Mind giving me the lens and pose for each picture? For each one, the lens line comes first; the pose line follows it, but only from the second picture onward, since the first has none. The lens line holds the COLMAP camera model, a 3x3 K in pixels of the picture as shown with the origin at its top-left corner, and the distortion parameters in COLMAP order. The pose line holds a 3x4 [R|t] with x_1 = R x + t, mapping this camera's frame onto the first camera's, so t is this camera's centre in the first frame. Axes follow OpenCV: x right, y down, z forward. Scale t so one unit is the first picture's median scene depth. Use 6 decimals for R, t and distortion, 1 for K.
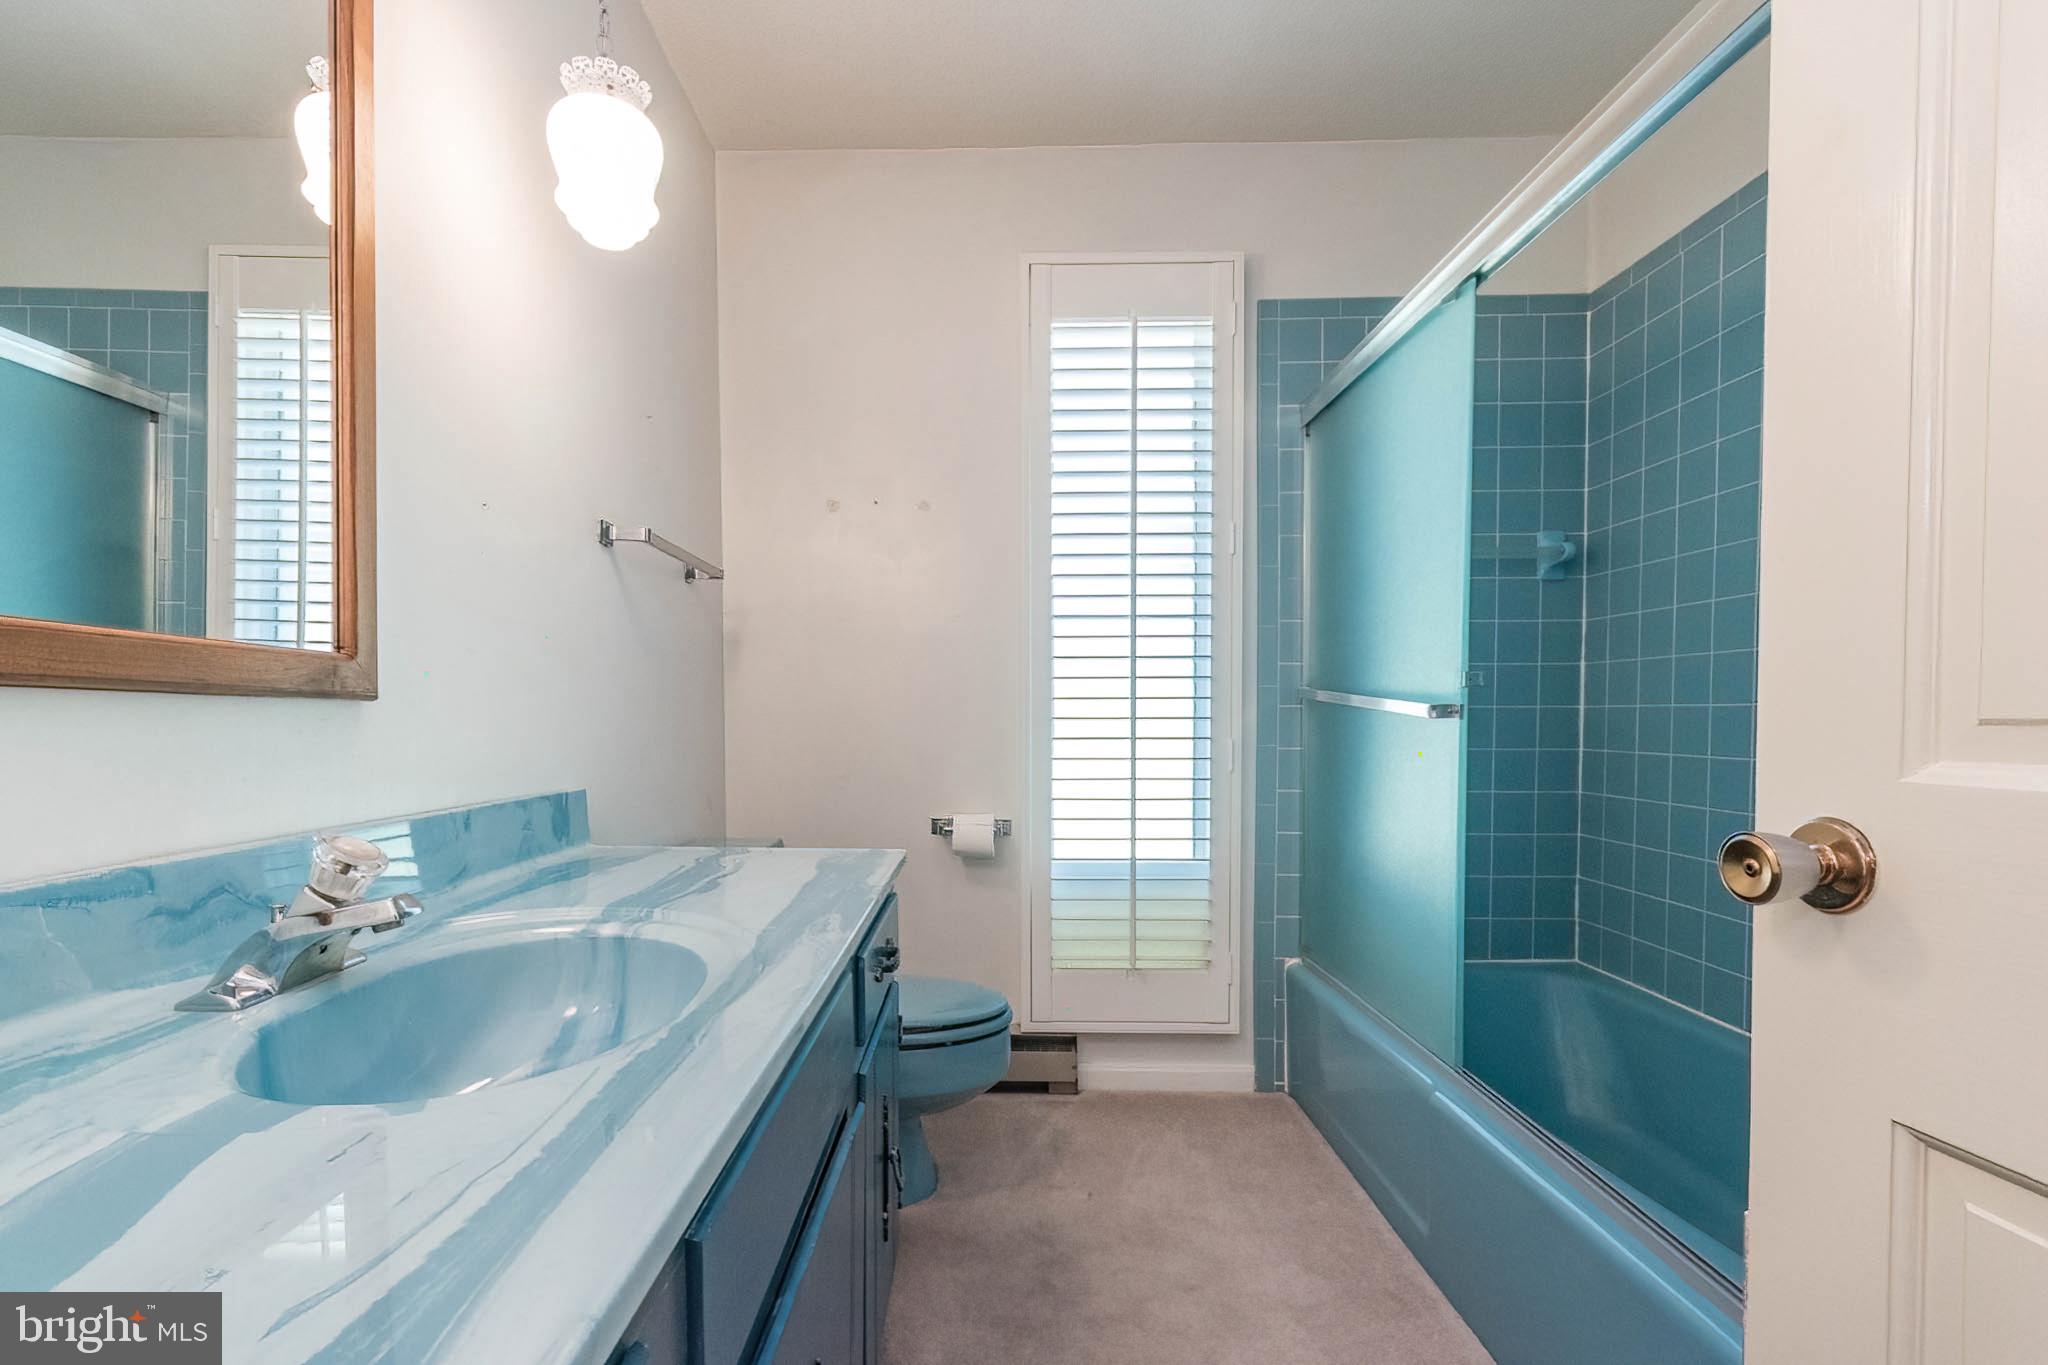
lens RADIAL K [[928.2, 0, 973.5], [0, 928.2, 742.8], [0, 0, 1]] dist [-0.000317, 0.005442]
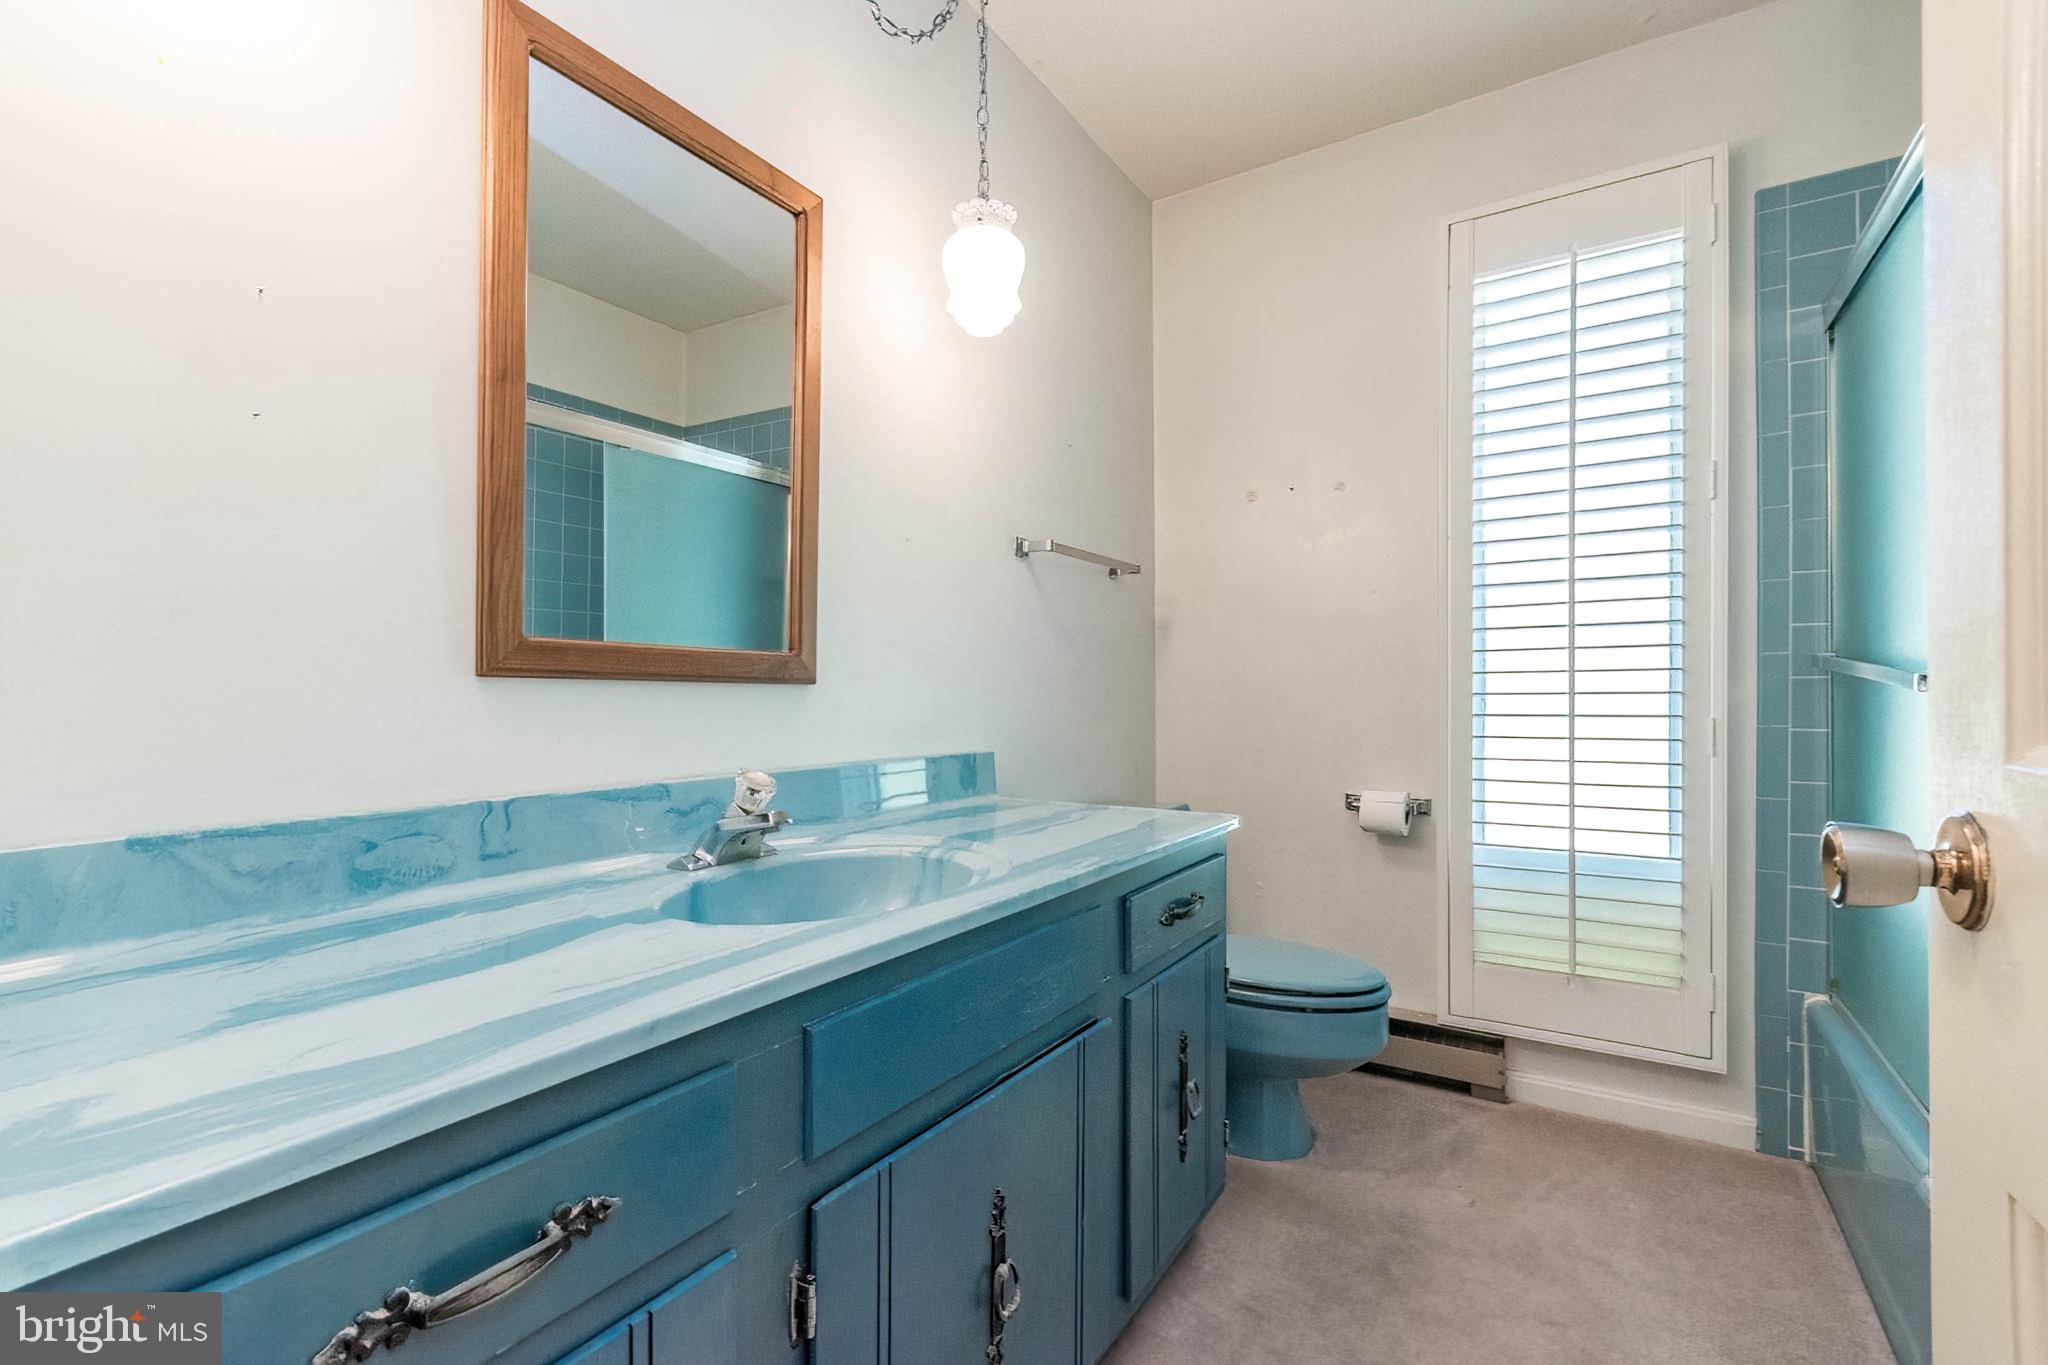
lens RADIAL K [[909.6, 0, 1018.7], [0, 909.6, 690.2], [0, 0, 1]] dist [0.000587, 0.000262]
pose [[0.853754, -0.006794, -0.520633, 0.174407], [-0.009652, 0.999537, -0.028870, 0.001181], [0.520588, 0.029673, 0.853292, -0.030399]]
